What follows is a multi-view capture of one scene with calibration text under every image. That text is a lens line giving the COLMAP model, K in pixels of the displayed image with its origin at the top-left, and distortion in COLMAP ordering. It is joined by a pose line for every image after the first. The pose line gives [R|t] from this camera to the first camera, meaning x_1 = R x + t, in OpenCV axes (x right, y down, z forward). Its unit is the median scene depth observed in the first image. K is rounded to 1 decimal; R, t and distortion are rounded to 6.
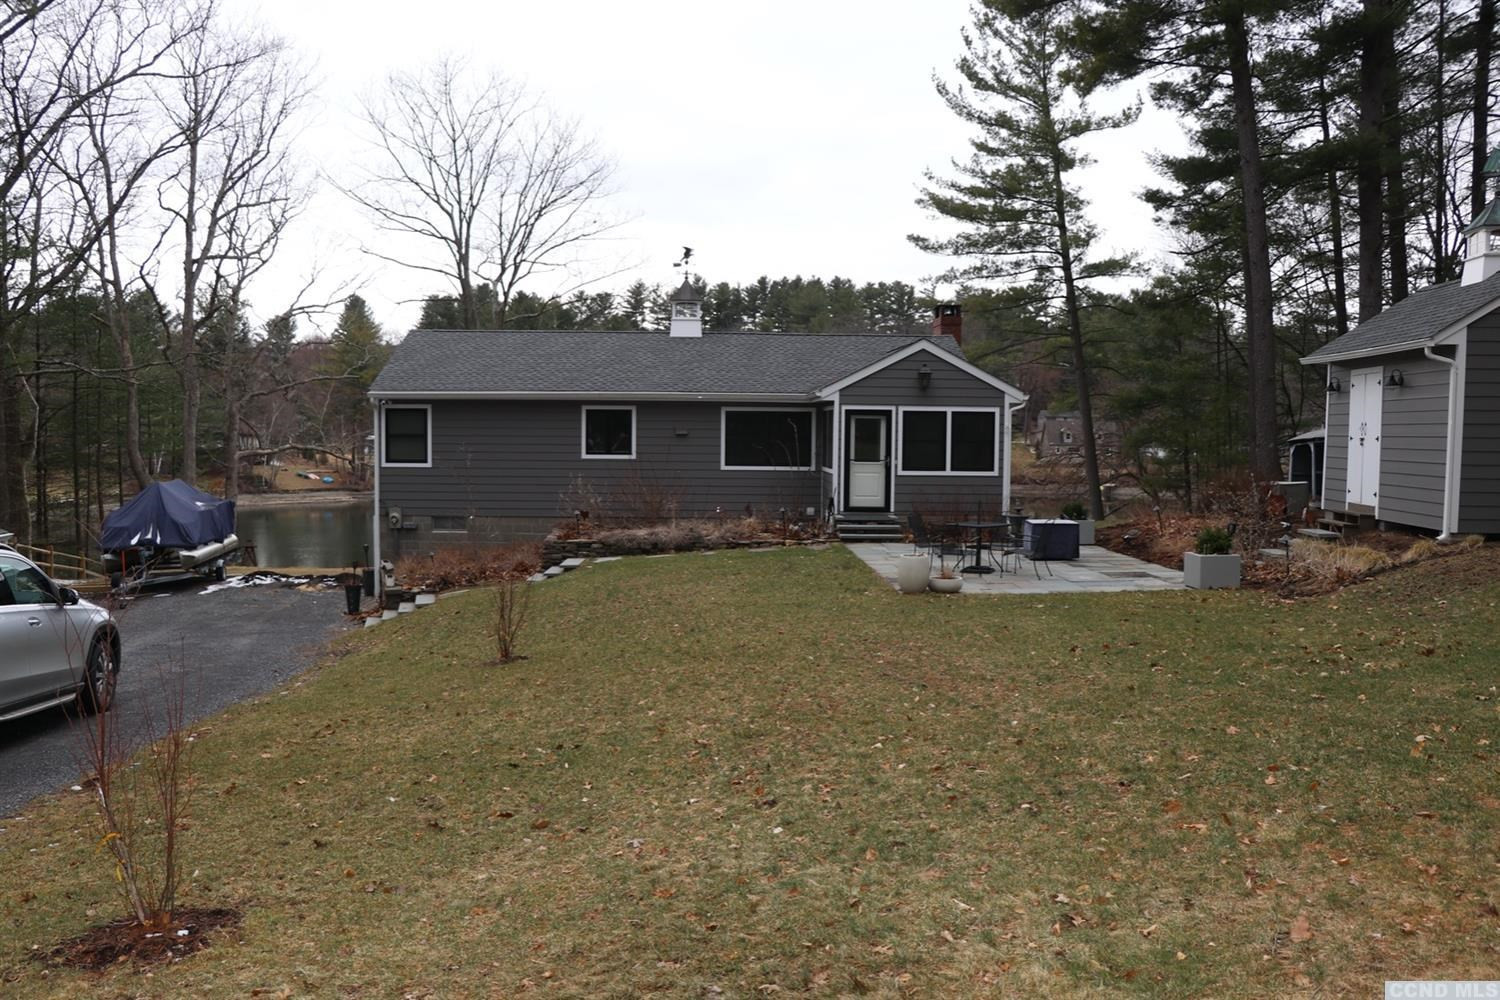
lens RADIAL K [[1263.0, 0, 764.9], [0, 1263.0, 505.2], [0, 0, 1]] dist [-0.132012, 0.056489]
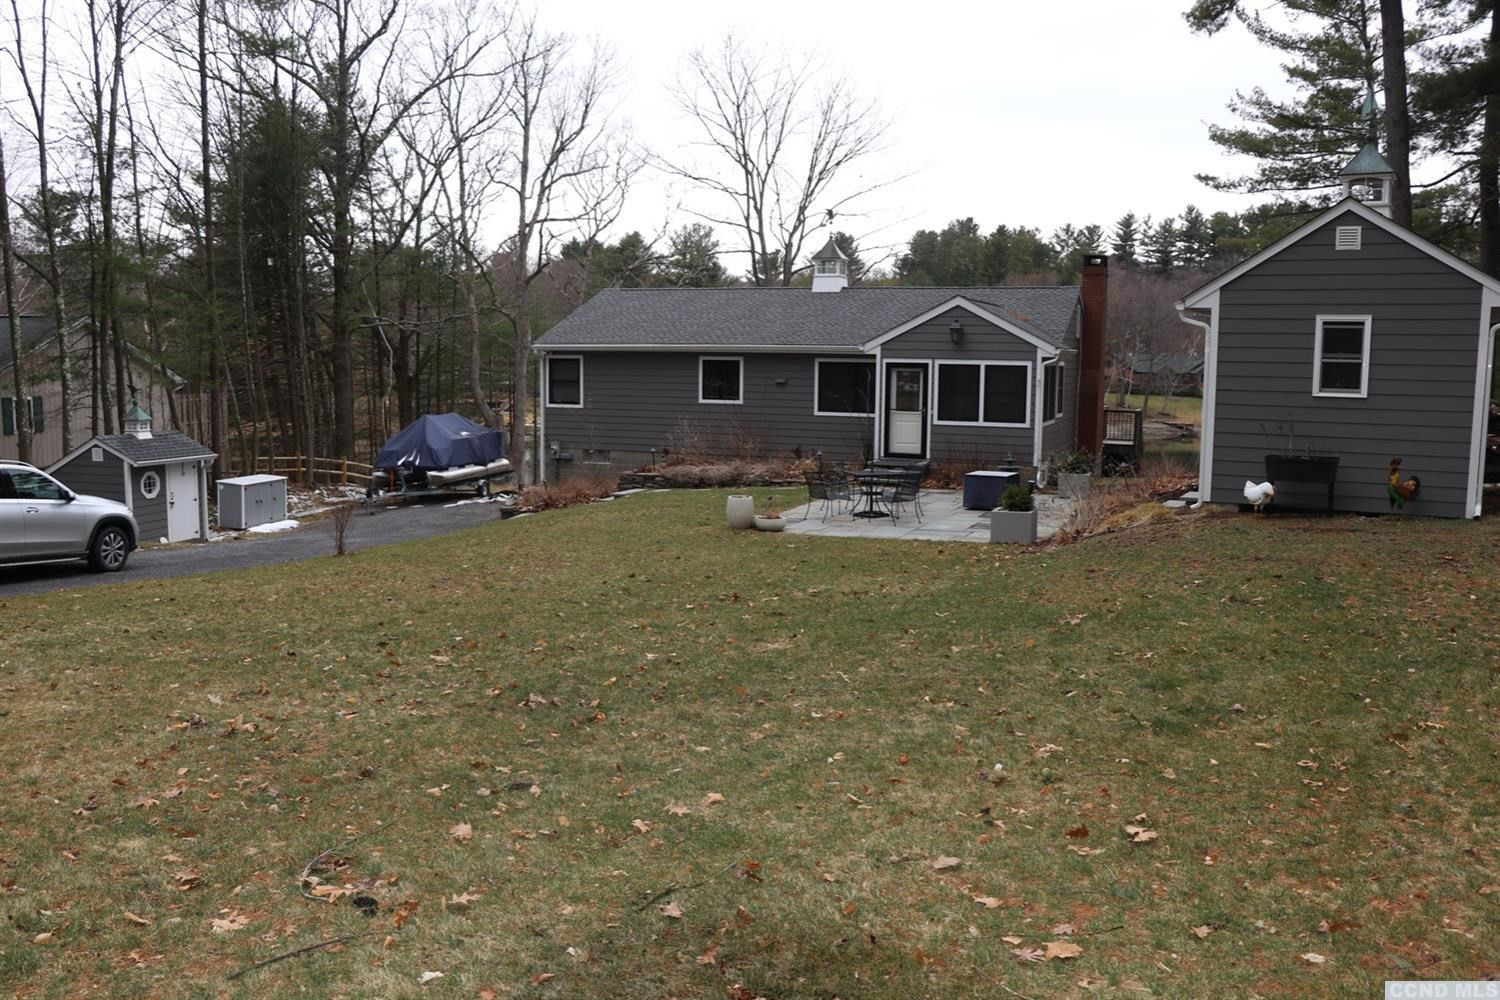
lens RADIAL K [[1263.0, 0, 734.8], [0, 1263.0, 507.5], [0, 0, 1]] dist [-0.132012, 0.056489]
pose [[0.913992, 0.049704, -0.402677, 0.351073], [-0.027914, 0.997820, 0.059805, -0.011760], [0.404772, -0.043421, 0.913386, -0.037395]]
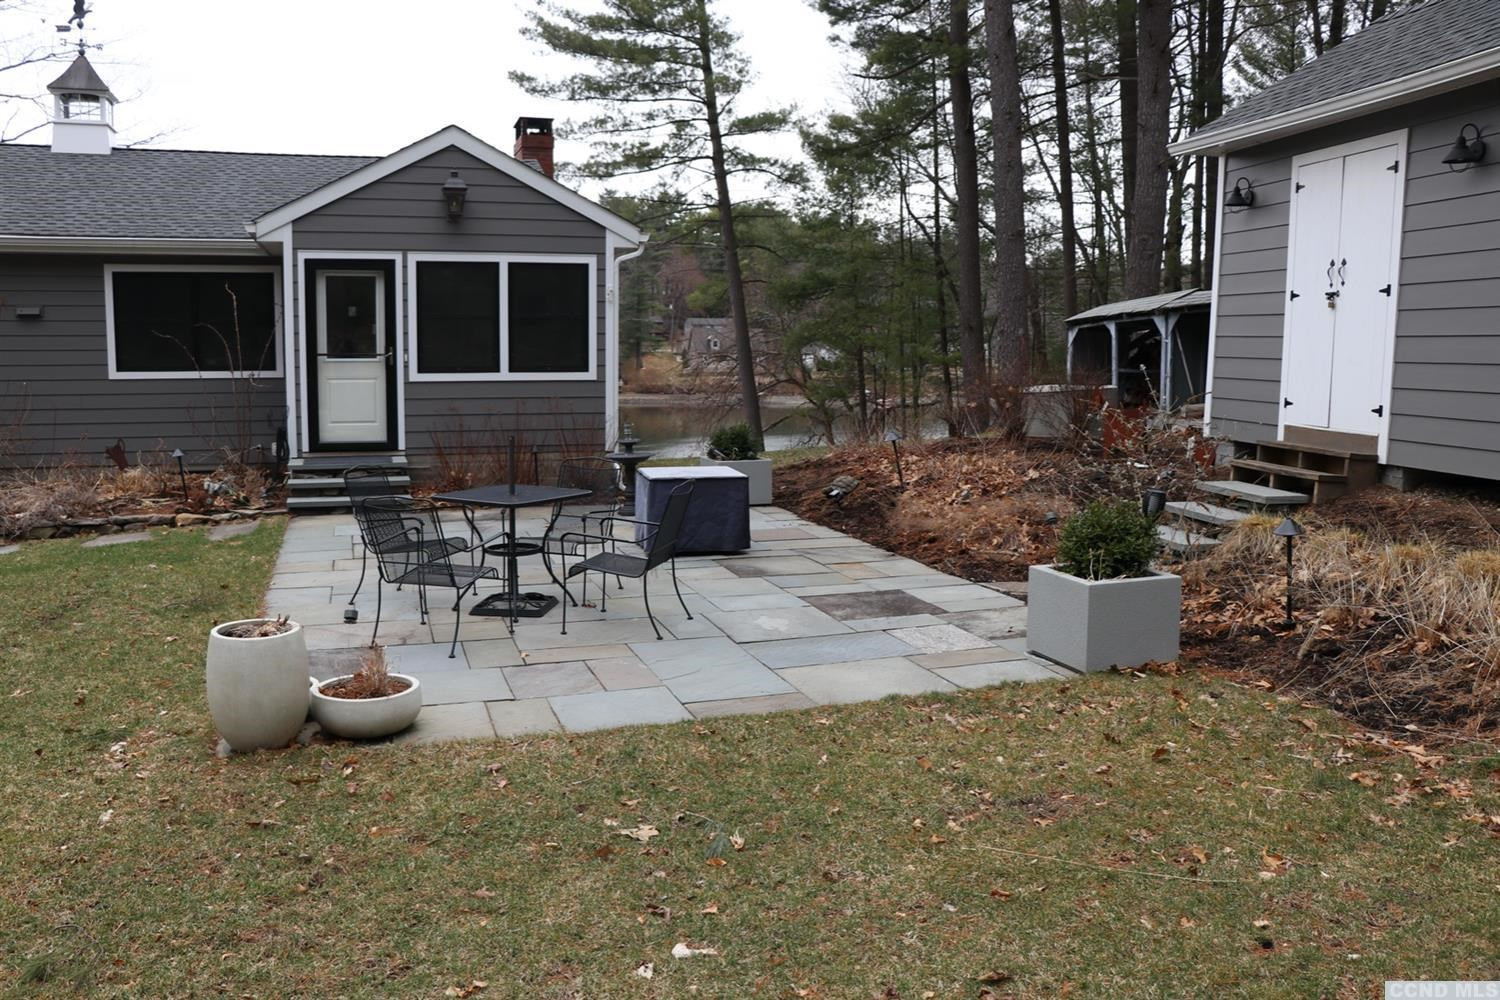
lens RADIAL K [[1263.0, 0, 749.2], [0, 1263.0, 507.2], [0, 0, 1]] dist [-0.132012, 0.056489]
pose [[0.965262, -0.035503, 0.258860, 0.096399], [0.016742, 0.997094, 0.074324, -0.007052], [-0.260746, -0.067408, 0.963051, 0.408636]]
